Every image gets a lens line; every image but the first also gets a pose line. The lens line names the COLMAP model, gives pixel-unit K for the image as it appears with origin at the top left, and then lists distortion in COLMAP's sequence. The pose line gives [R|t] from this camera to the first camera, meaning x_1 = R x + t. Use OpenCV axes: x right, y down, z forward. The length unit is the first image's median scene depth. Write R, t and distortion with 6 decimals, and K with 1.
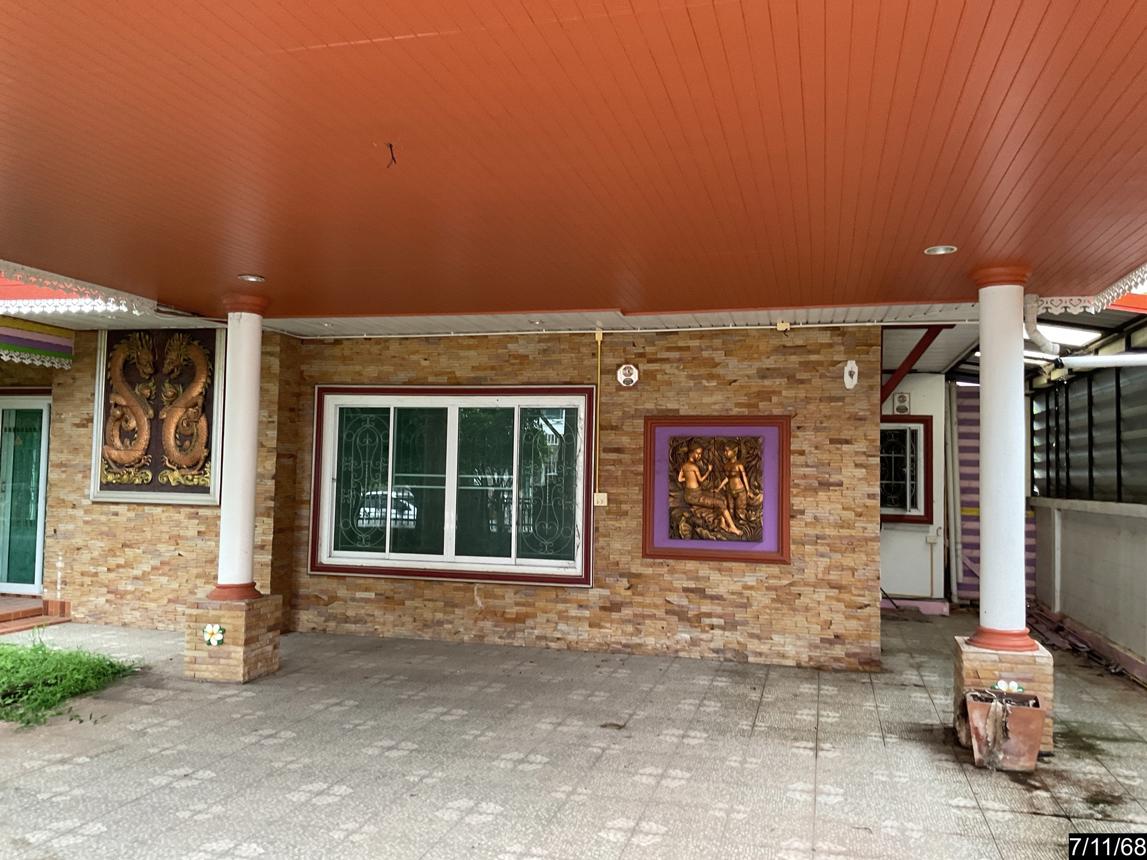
lens RADIAL K [[952.6, 0, 573.2], [0, 952.6, 427.1], [0, 0, 1]] dist [0.044900, -0.016130]
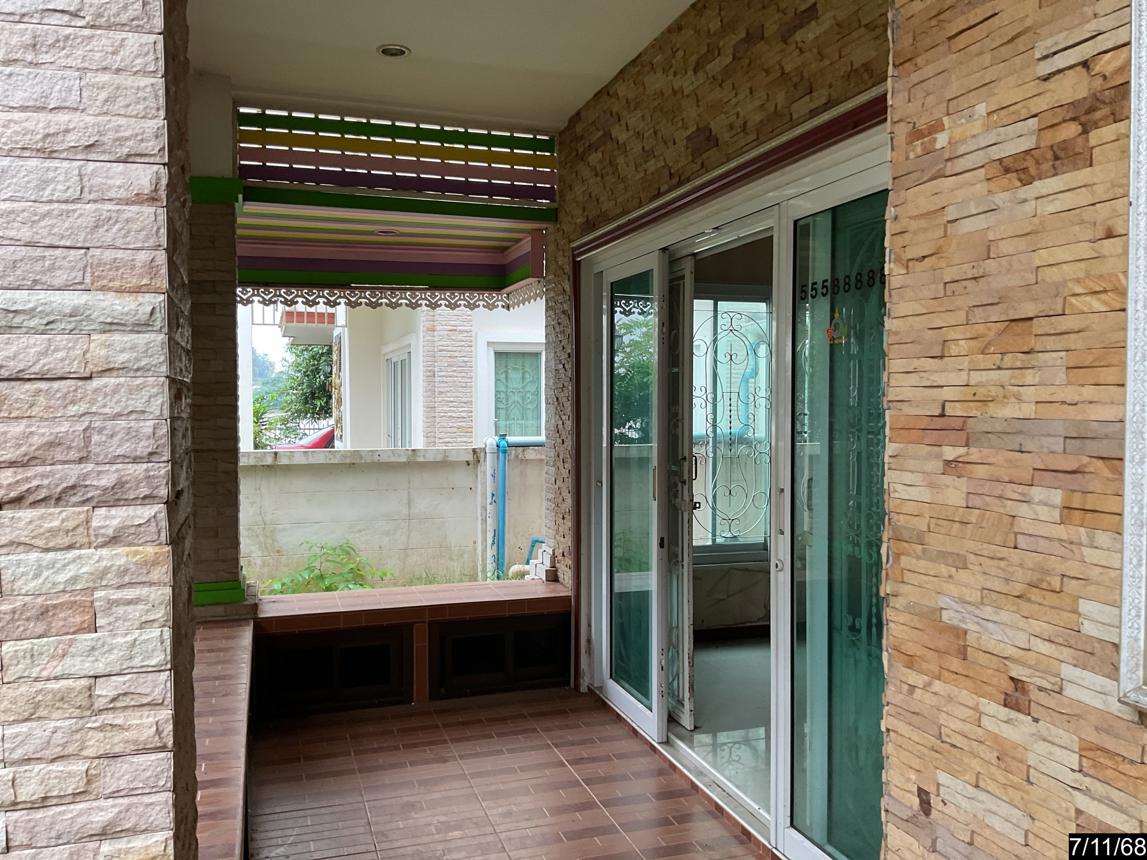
lens RADIAL K [[952.6, 0, 572.4], [0, 952.6, 428.5], [0, 0, 1]] dist [0.044900, -0.016130]
pose [[0.544721, 0.005109, -0.838602, -0.427822], [0.051086, 0.997922, 0.039264, 0.029851], [0.837060, -0.064229, 0.543328, 0.859193]]
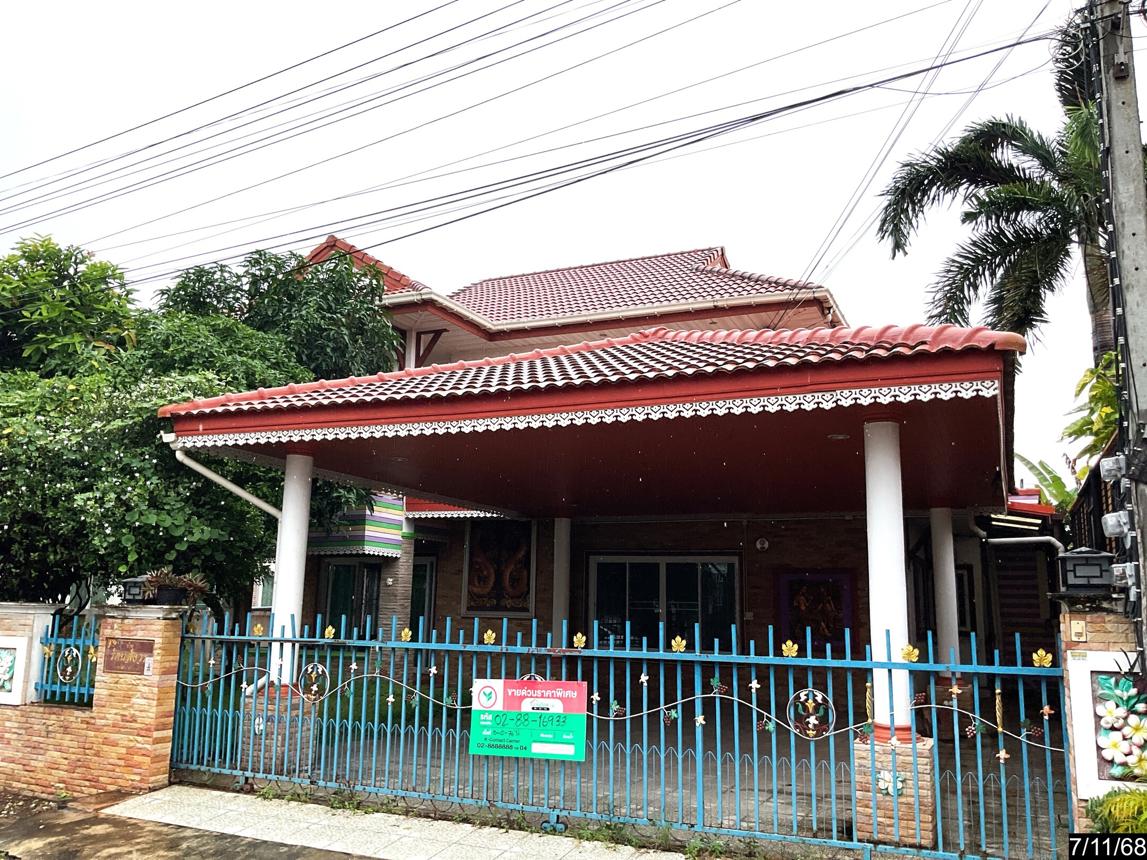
lens RADIAL K [[952.6, 0, 572.1], [0, 952.6, 431.1], [0, 0, 1]] dist [0.044900, -0.016130]
pose [[0.986496, -0.030785, -0.160866, 0.000290], [0.010169, 0.991794, -0.127440, -0.038135], [0.163469, 0.124083, 0.978714, -0.767758]]
